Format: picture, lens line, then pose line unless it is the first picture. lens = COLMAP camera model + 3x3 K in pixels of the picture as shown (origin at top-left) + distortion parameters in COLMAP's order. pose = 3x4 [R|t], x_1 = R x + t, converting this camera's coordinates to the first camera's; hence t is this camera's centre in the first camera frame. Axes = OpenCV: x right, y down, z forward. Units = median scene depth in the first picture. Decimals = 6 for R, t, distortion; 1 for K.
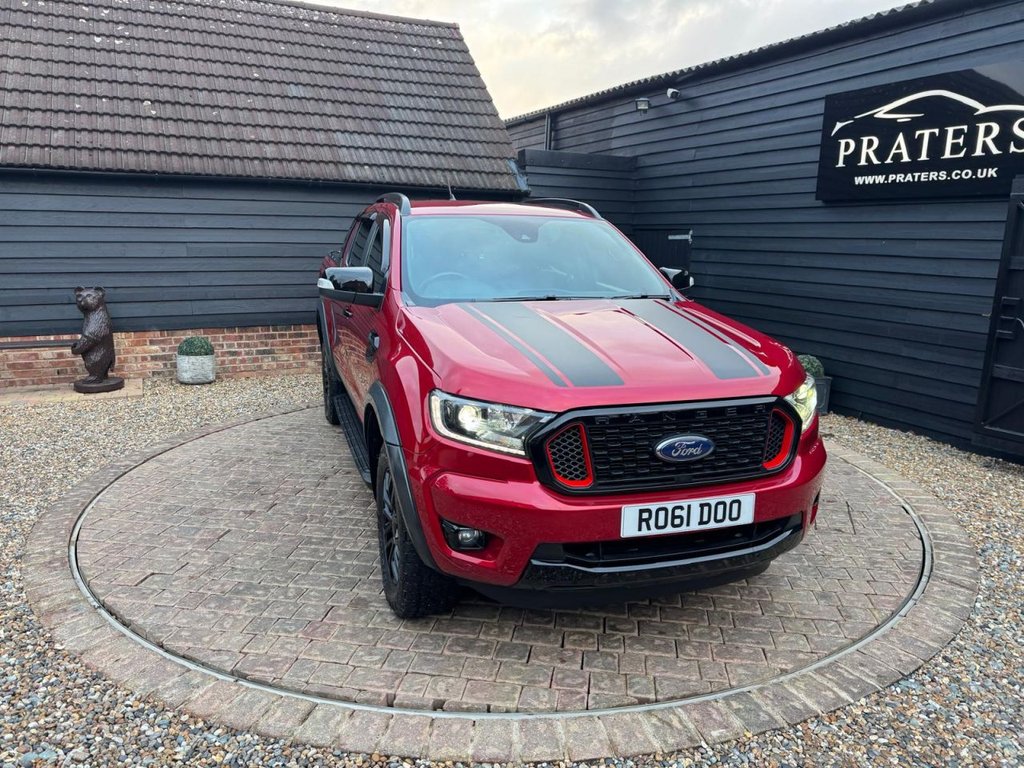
lens RADIAL K [[726.2, 0, 514.6], [0, 726.2, 411.9], [0, 0, 1]] dist [-0.010152, -0.005605]
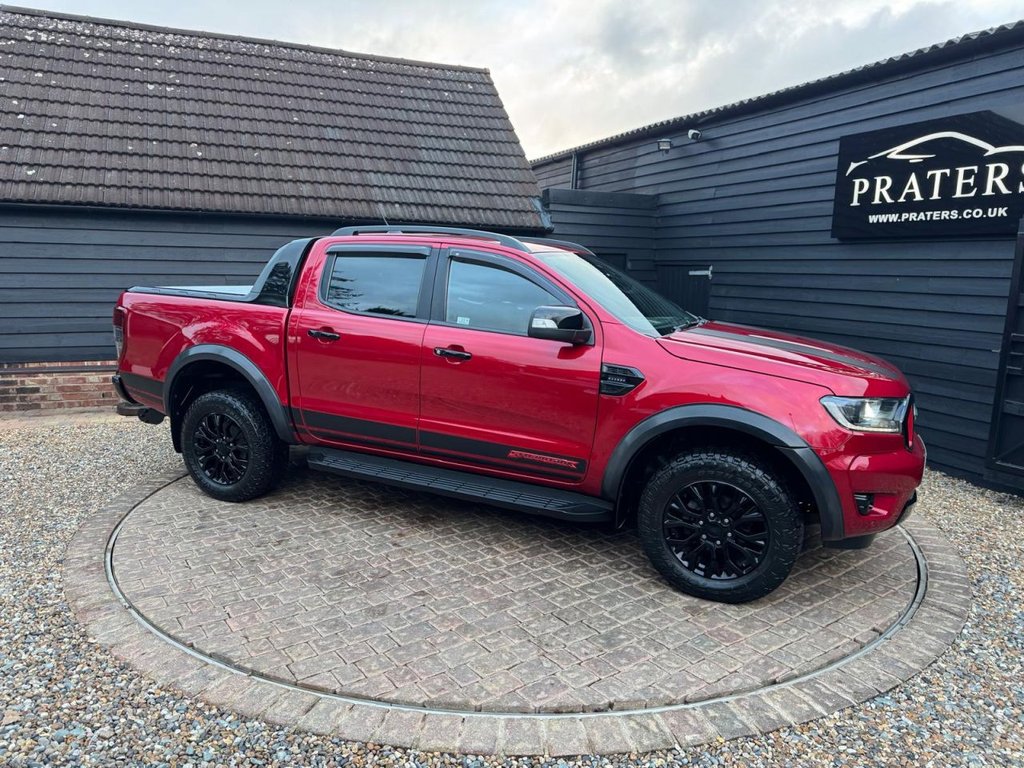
lens RADIAL K [[722.3, 0, 511.4], [0, 722.3, 415.7], [0, 0, 1]] dist [0.005613, -0.025728]
pose [[0.998682, 0.015584, -0.048895, 0.022033], [-0.017517, 0.999072, -0.039347, 0.006901], [0.048237, 0.040152, 0.998029, -0.031388]]
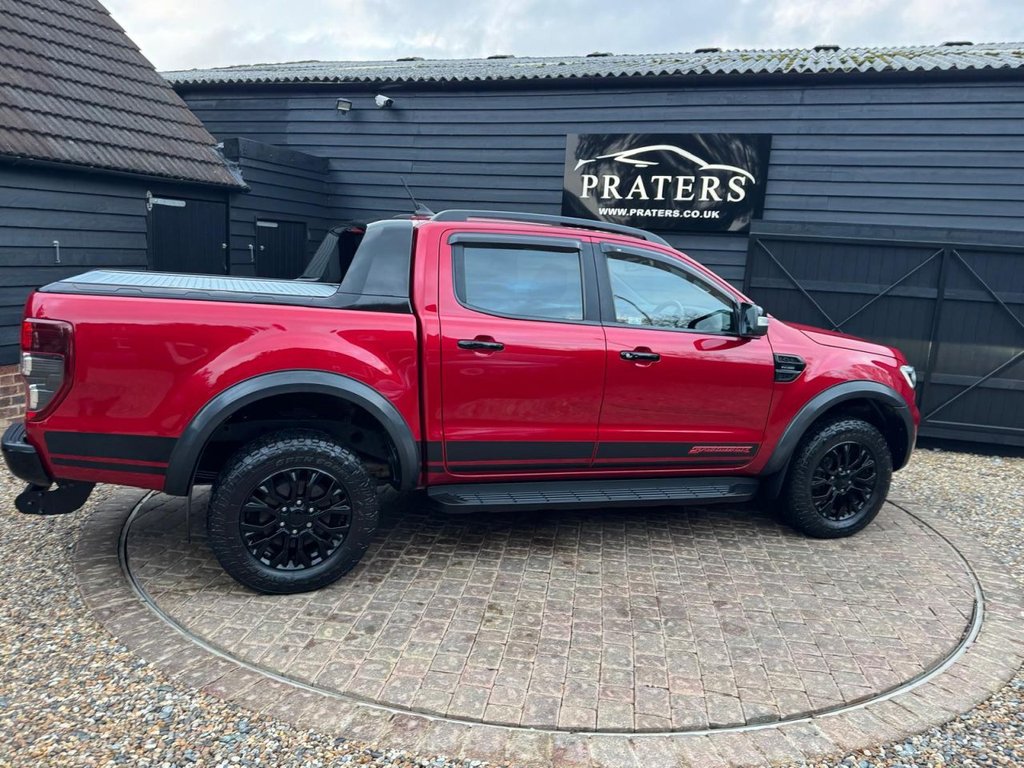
lens RADIAL K [[764.6, 0, 536.4], [0, 764.6, 410.9], [0, 0, 1]] dist [0.059528, -0.040211]
pose [[0.723455, -0.114881, 0.680746, -0.537505], [0.122029, 0.991811, 0.037691, -0.057153], [-0.679502, 0.055803, 0.731549, 0.175932]]
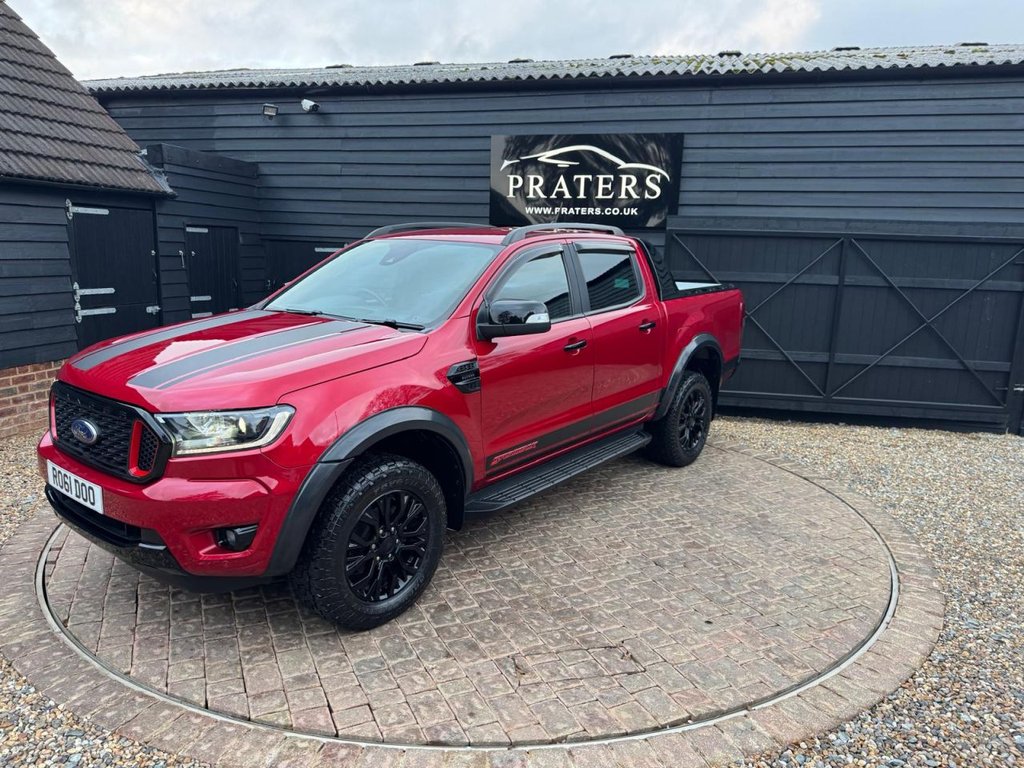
lens RADIAL K [[698.4, 0, 531.9], [0, 698.4, 420.1], [0, 0, 1]] dist [0.054125, -0.035113]
pose [[0.665021, -0.169378, 0.727364, -0.495293], [0.160843, 0.983569, 0.081982, -0.064956], [-0.729299, 0.062472, 0.681337, 0.203880]]
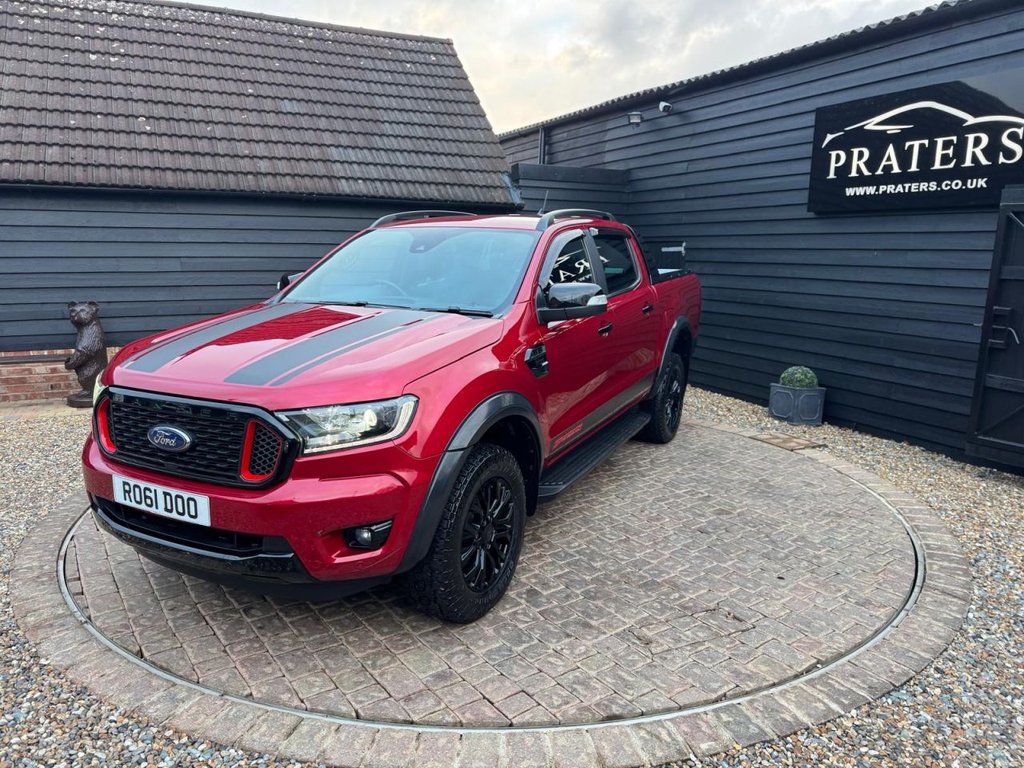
lens RADIAL K [[726.1, 0, 512.5], [0, 726.1, 413.4], [0, 0, 1]] dist [-0.009301, -0.007116]
pose [[0.999986, -0.005238, 0.000100, 0.006208], [0.005238, 0.999859, -0.015930, 0.001135], [-0.000017, 0.015930, 0.999873, 0.000769]]
